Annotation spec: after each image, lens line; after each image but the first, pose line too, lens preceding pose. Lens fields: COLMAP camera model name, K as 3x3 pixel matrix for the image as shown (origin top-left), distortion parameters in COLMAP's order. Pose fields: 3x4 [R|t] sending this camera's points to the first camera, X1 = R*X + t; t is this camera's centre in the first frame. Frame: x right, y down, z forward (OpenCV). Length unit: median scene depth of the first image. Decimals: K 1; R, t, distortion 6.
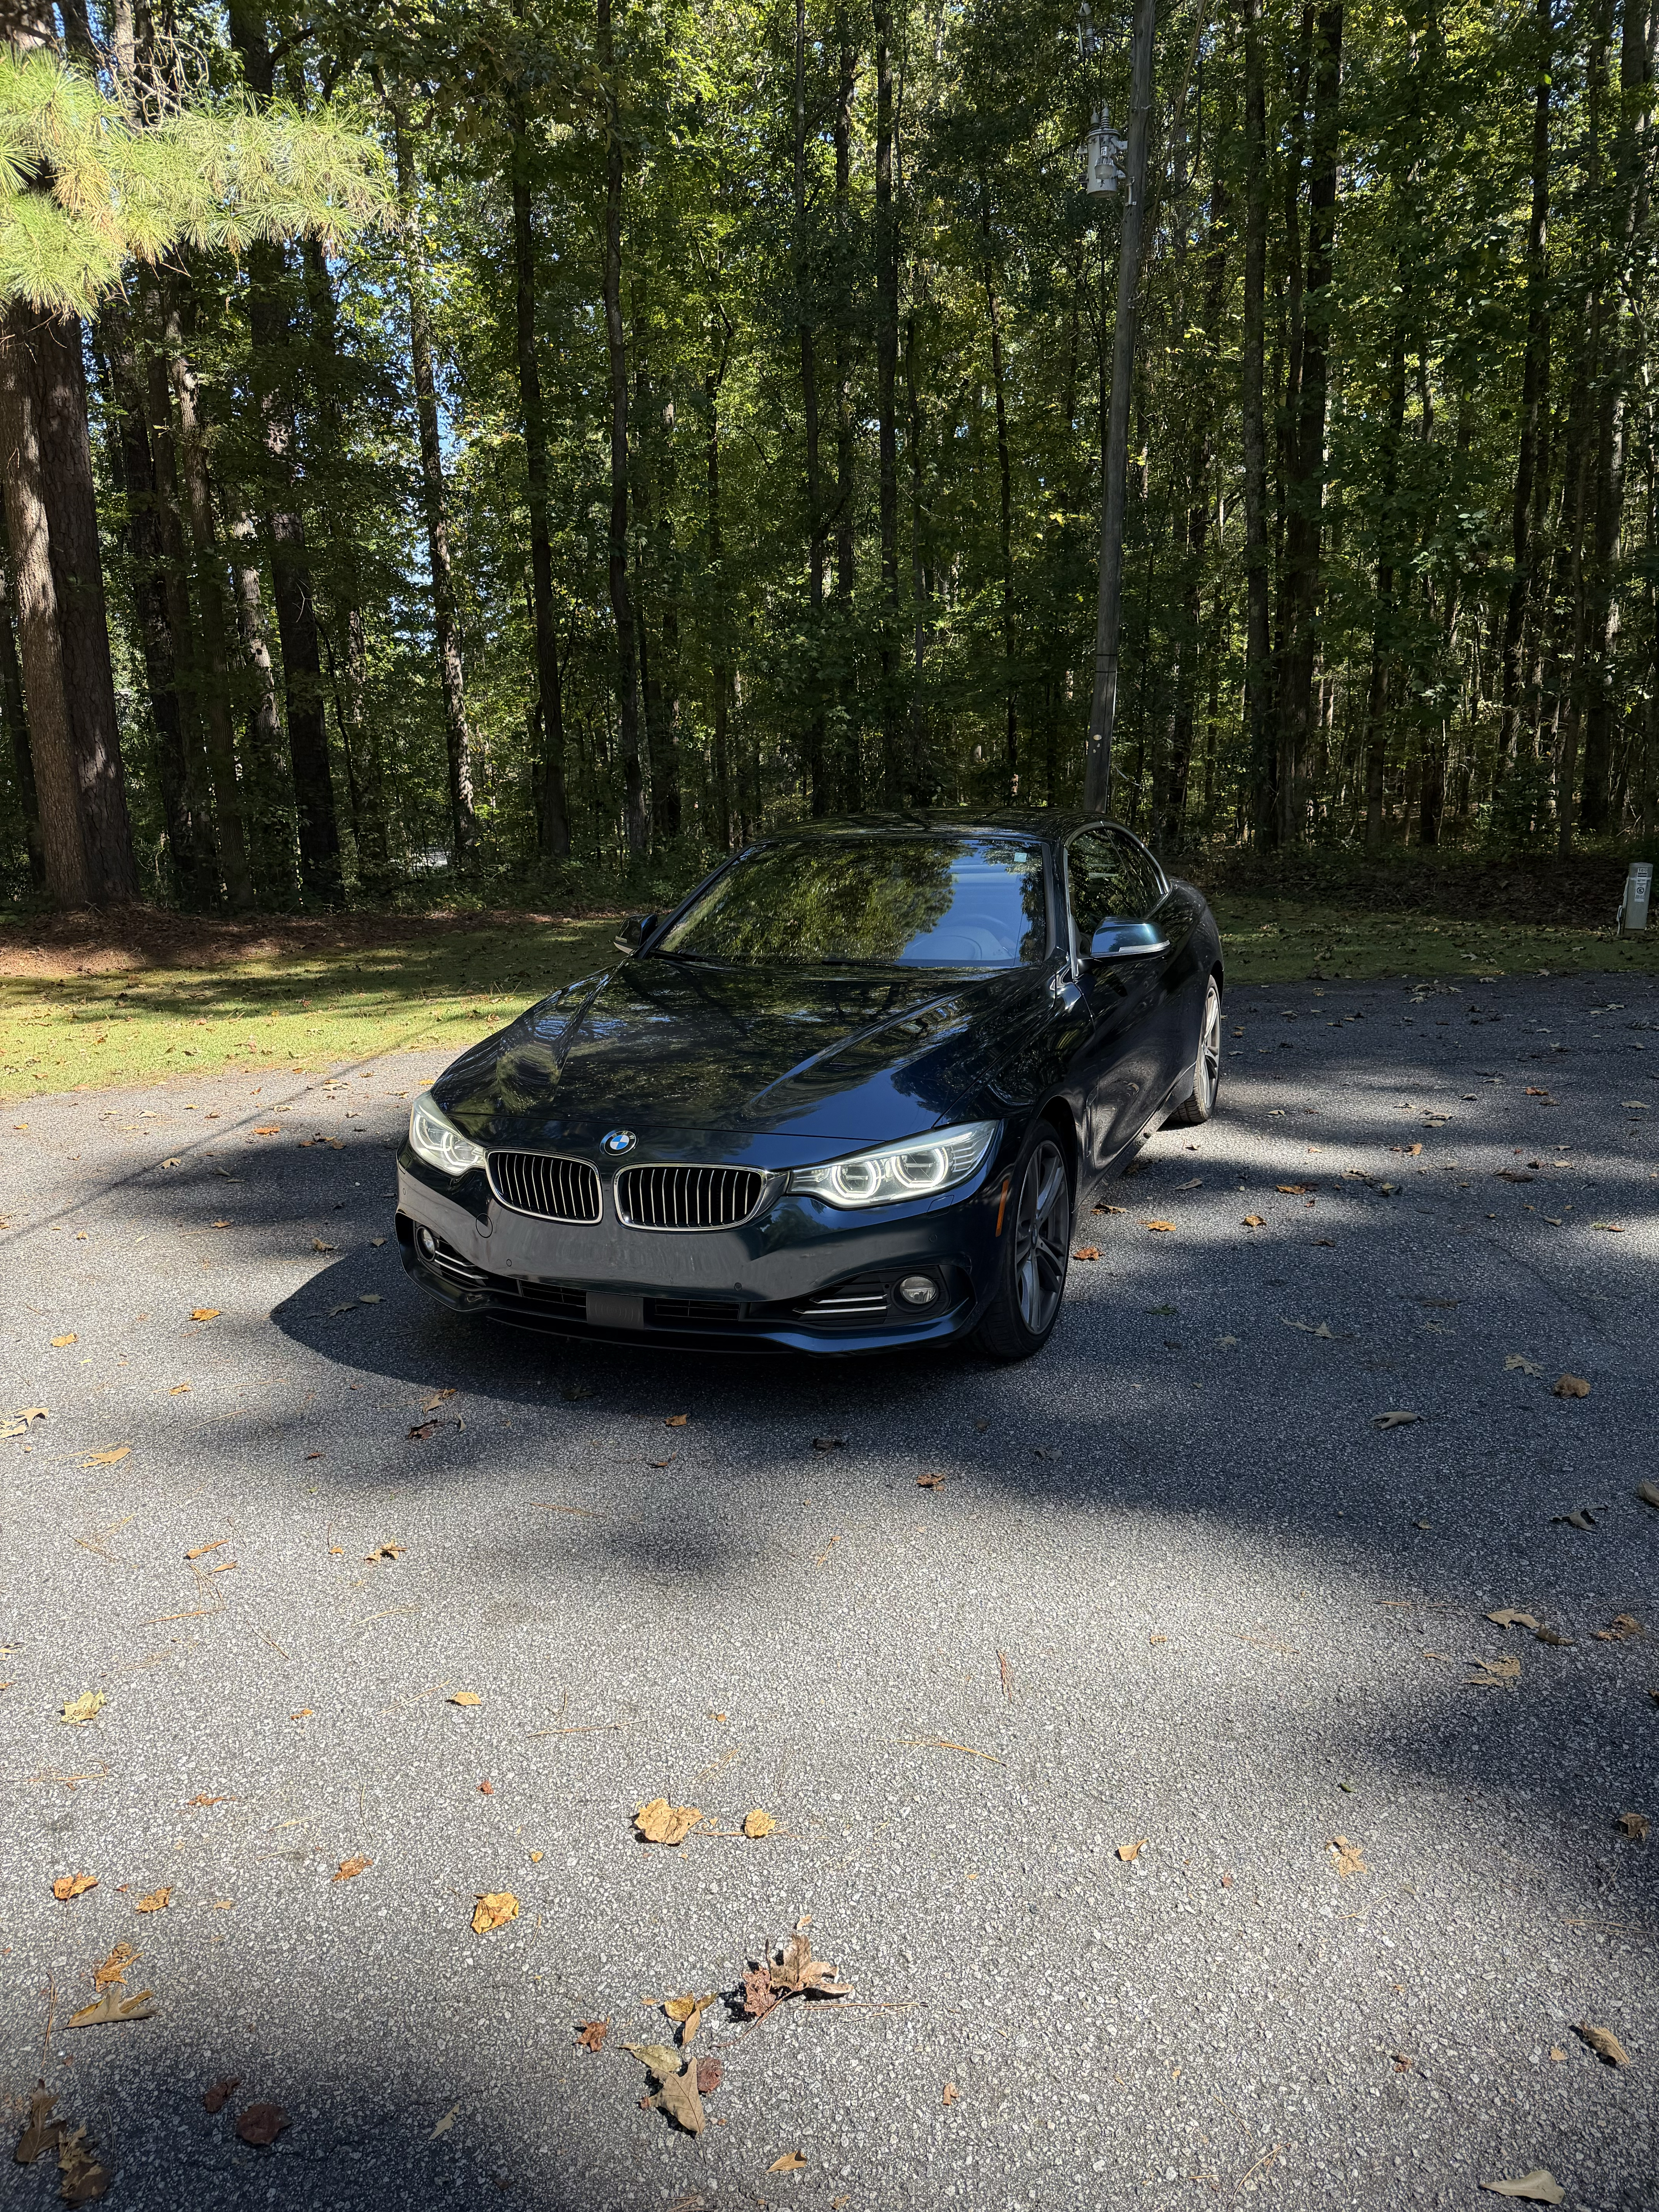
lens RADIAL K [[1536.6, 0, 837.5], [0, 1536.6, 1101.1], [0, 0, 1]] dist [0.046773, -0.087077]
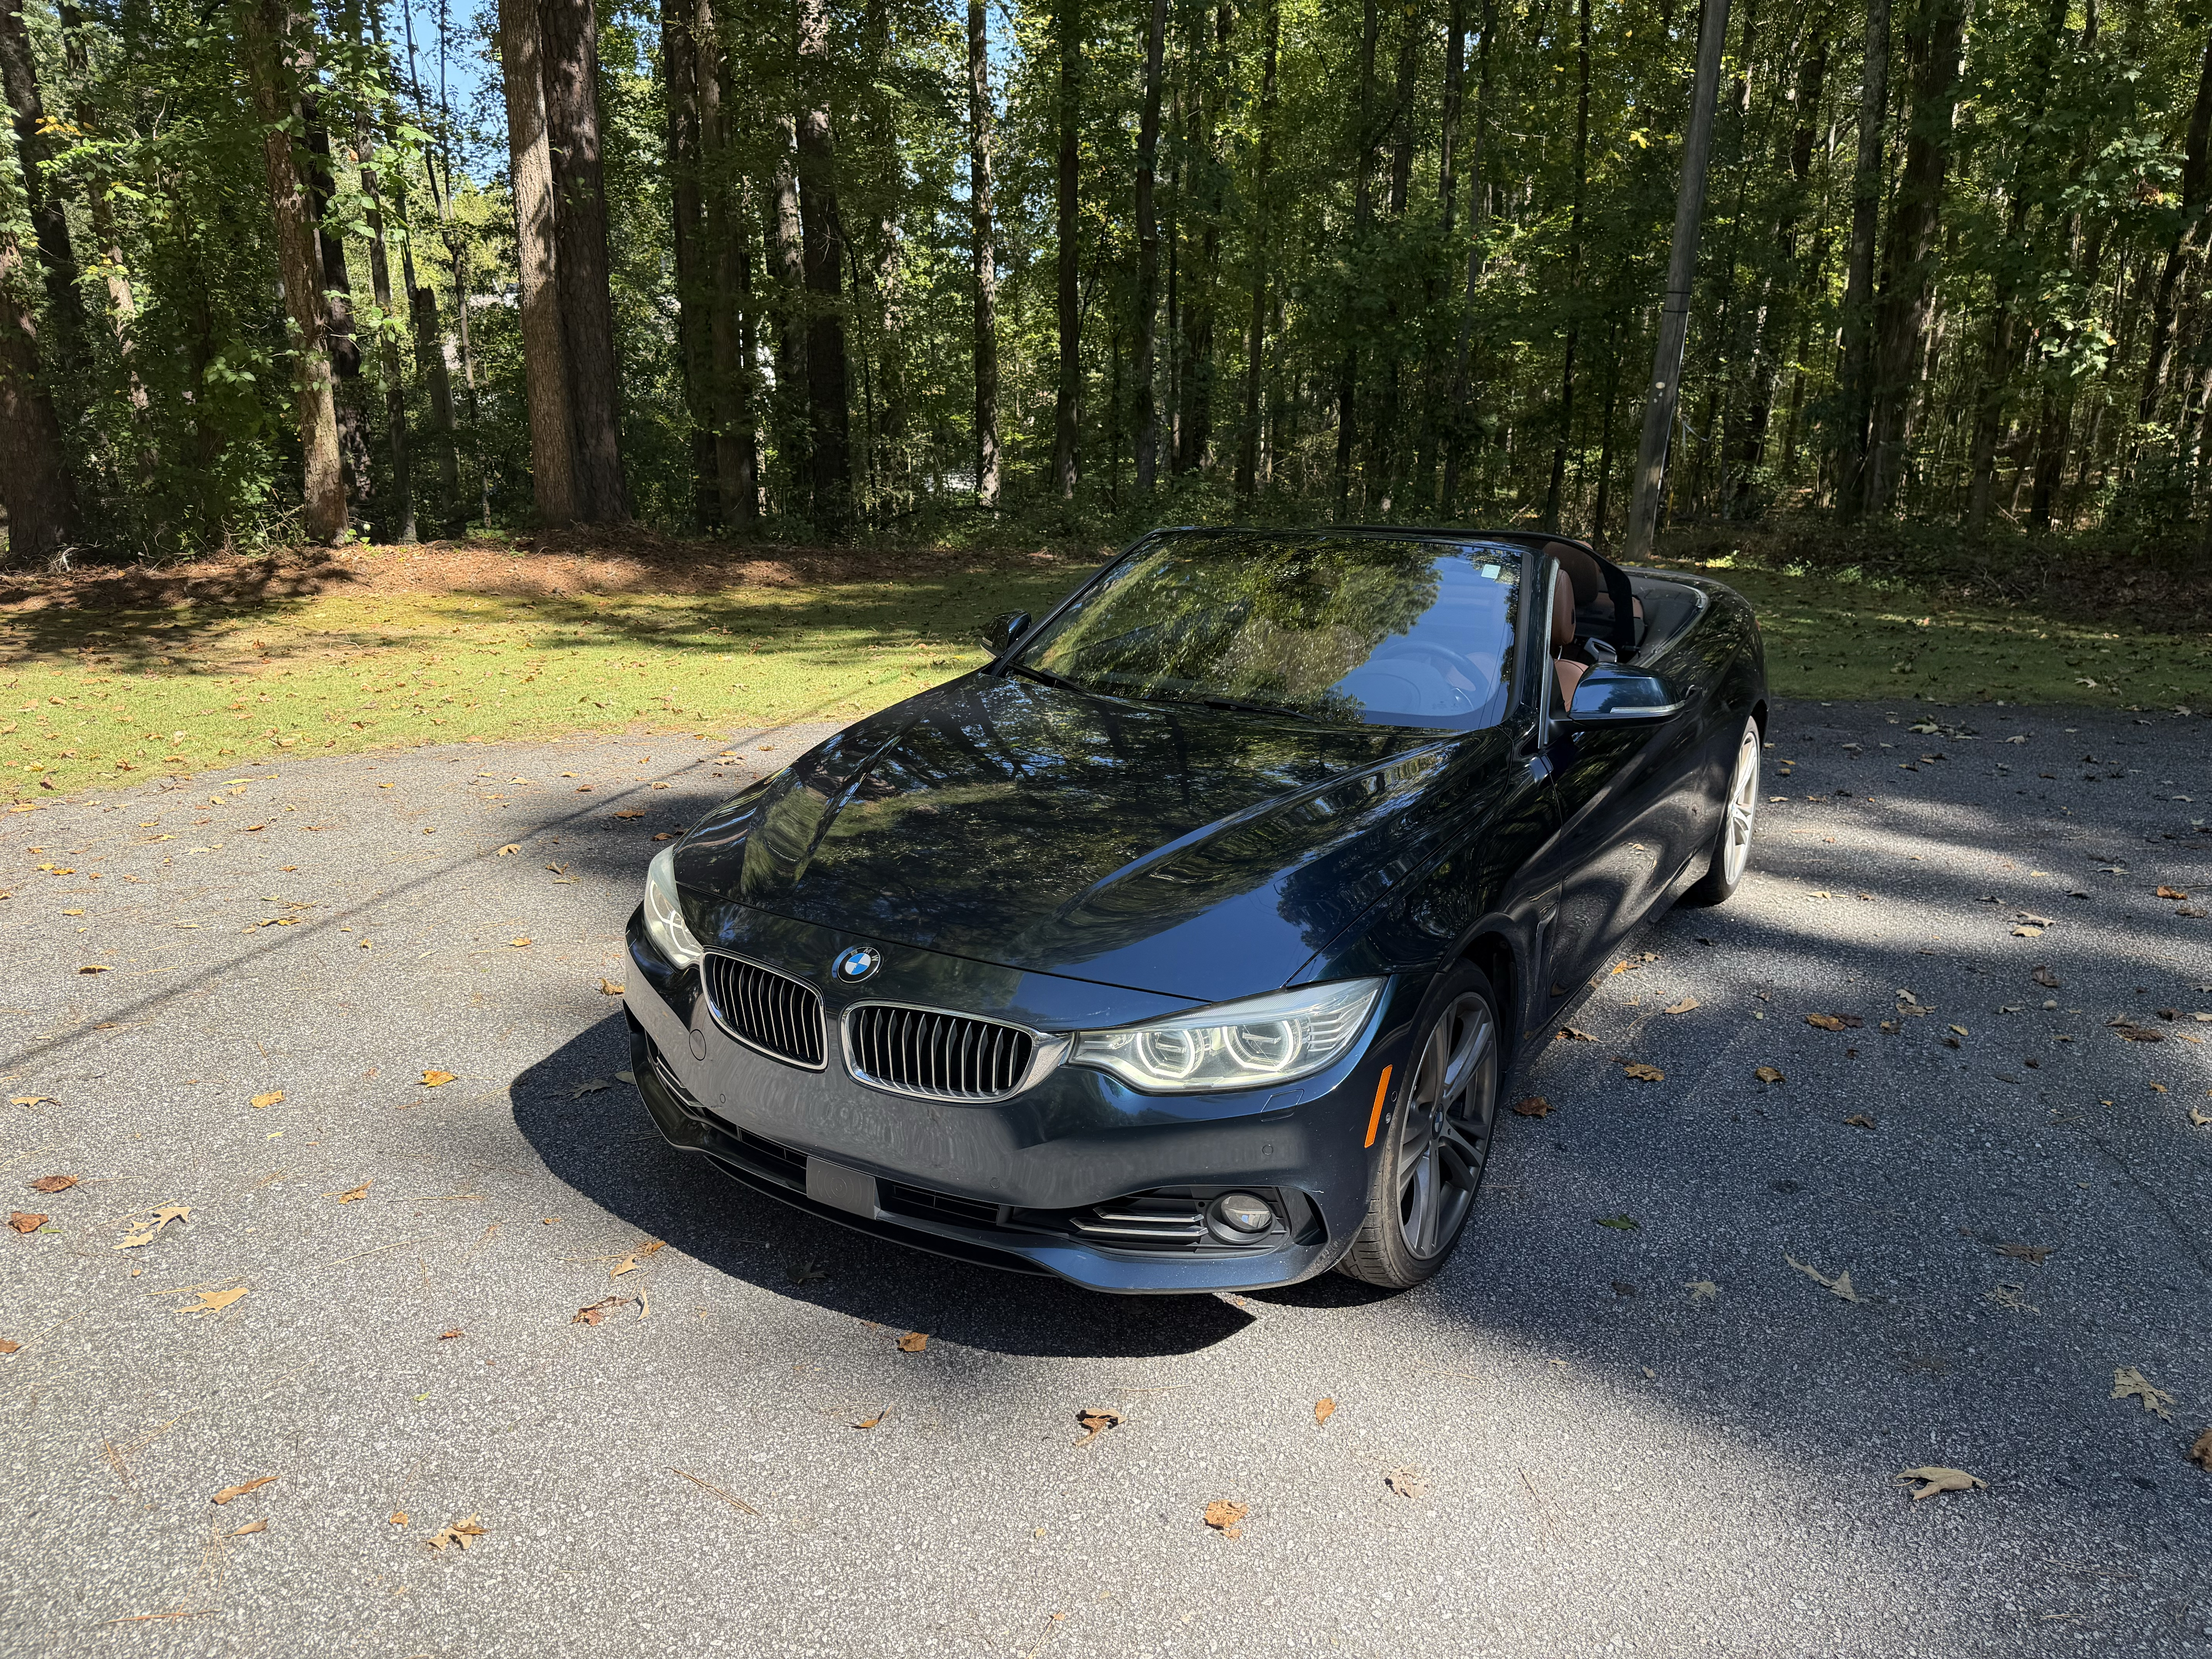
lens RADIAL K [[1542.8, 0, 1146.7], [0, 1542.8, 828.5], [0, 0, 1]] dist [0.000478, -0.009556]
pose [[0.987218, 0.077813, -0.139090, 0.070448], [-0.069197, 0.995434, 0.065756, -0.073636], [0.143572, -0.055291, 0.988094, 0.231330]]
